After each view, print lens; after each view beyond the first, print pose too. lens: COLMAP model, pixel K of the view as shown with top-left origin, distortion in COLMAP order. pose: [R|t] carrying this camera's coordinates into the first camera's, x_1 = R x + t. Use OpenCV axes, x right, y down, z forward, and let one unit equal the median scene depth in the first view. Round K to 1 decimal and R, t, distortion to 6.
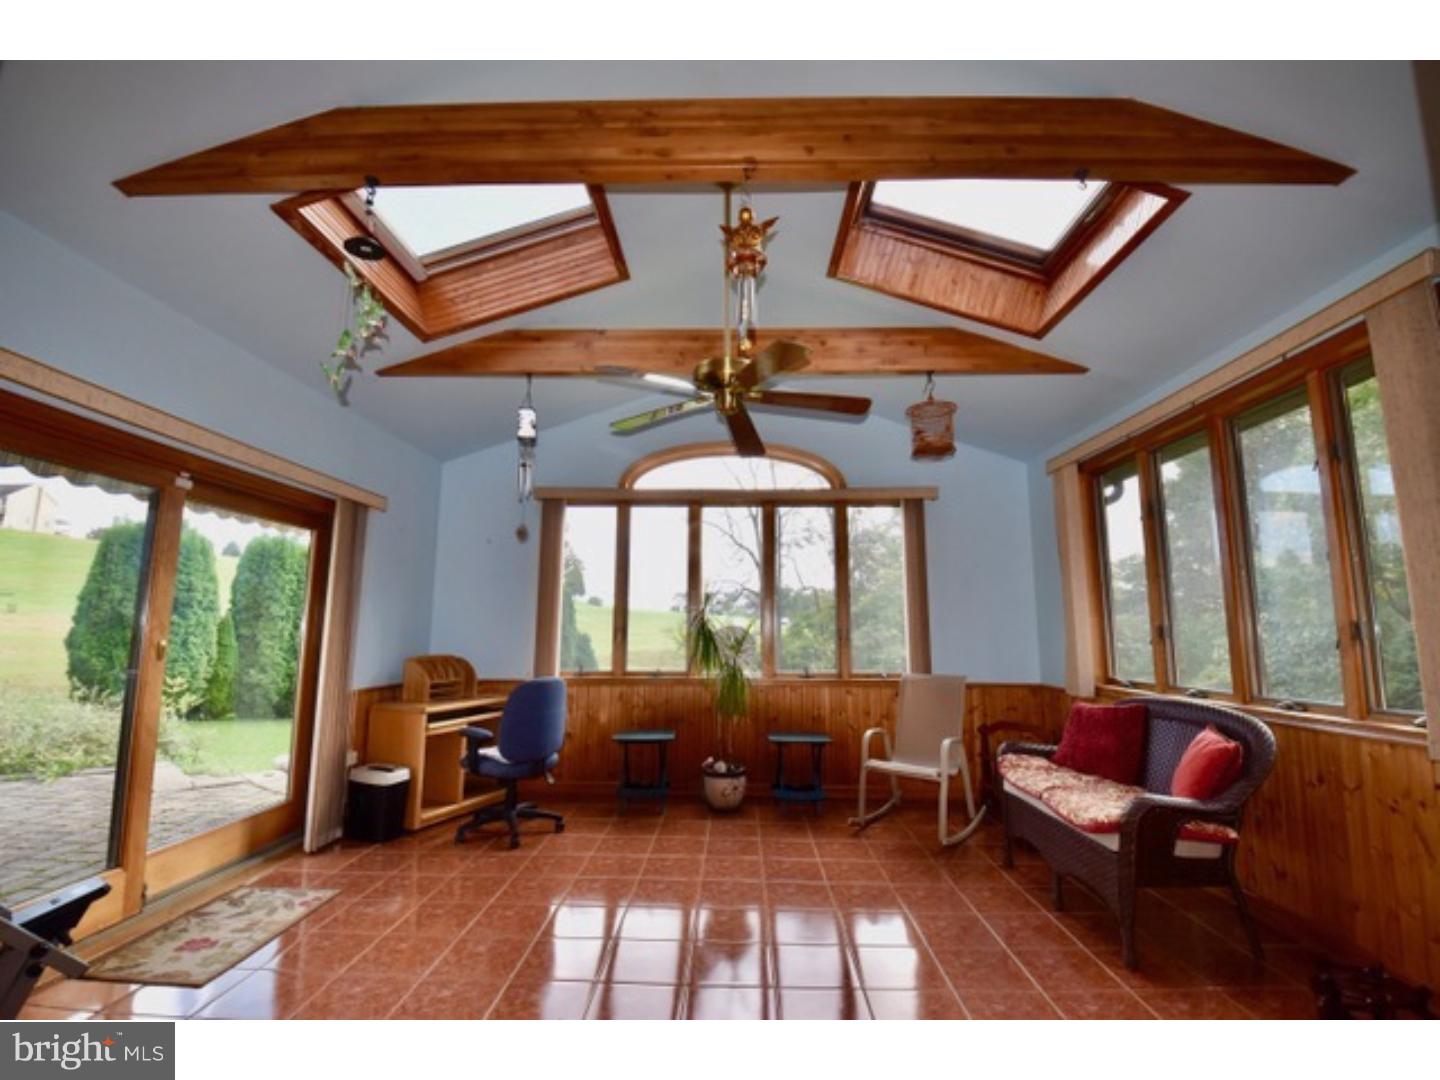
lens RADIAL K [[635.2, 0, 723.2], [0, 635.2, 537.1], [0, 0, 1]] dist [-0.014630, -0.007677]
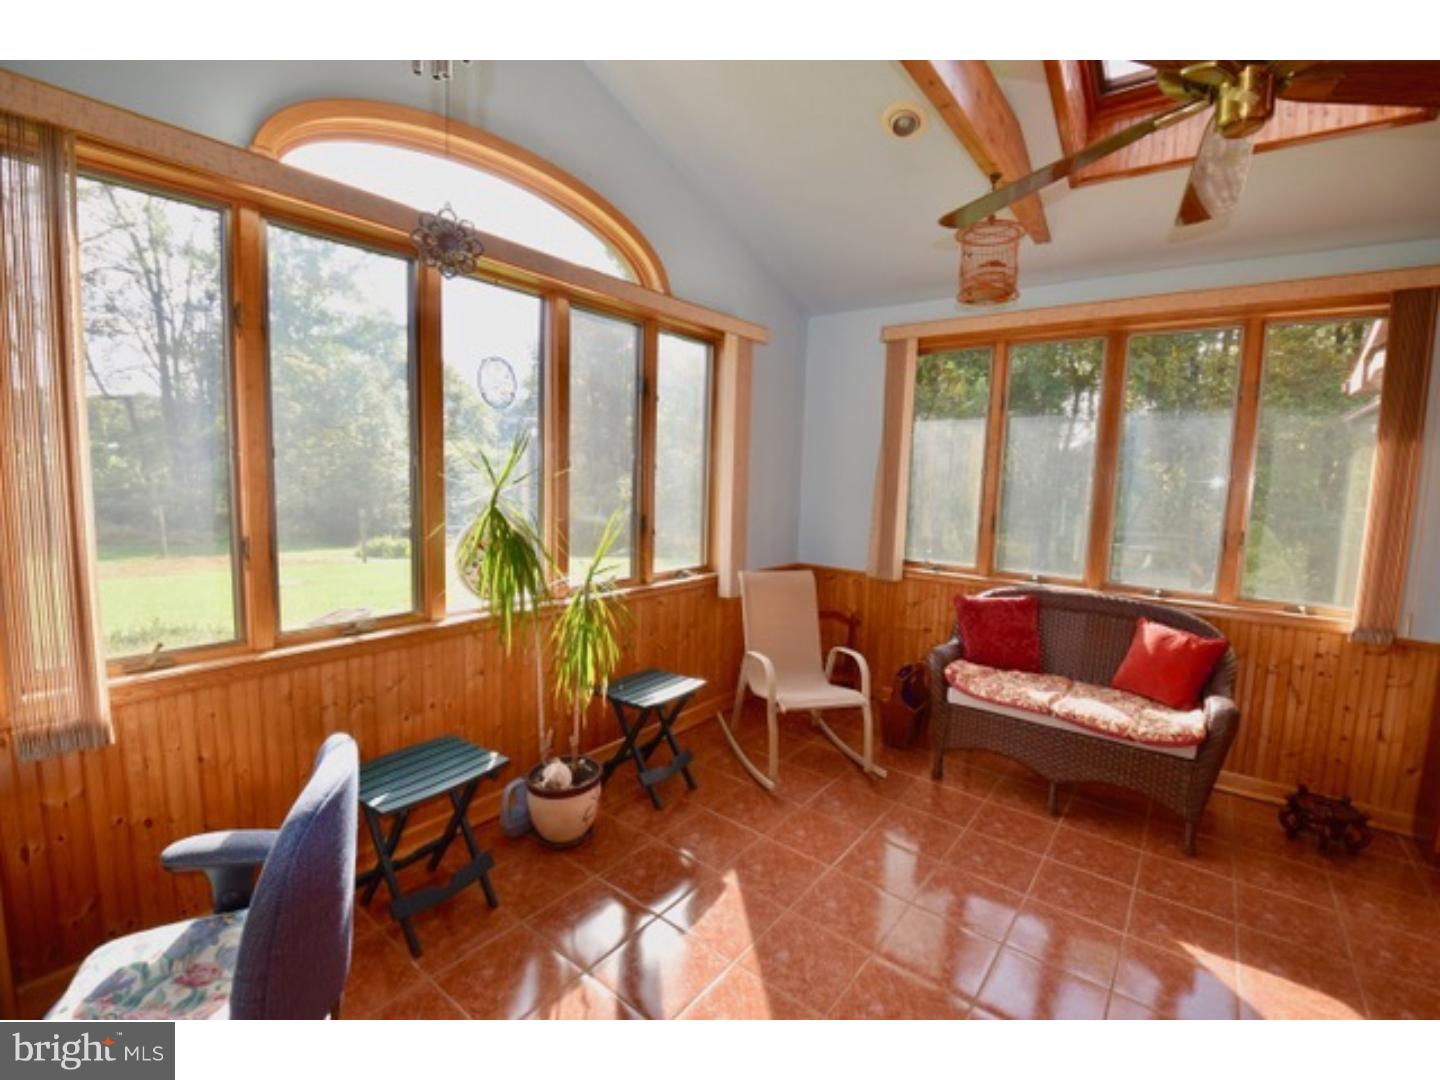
lens RADIAL K [[635.2, 0, 723.2], [0, 635.2, 537.1], [0, 0, 1]] dist [-0.014630, -0.007677]
pose [[0.581440, -0.066366, 0.810878, -0.360498], [-0.149304, 0.971038, 0.186533, 0.034907], [-0.799772, -0.229525, 0.554691, 0.619814]]
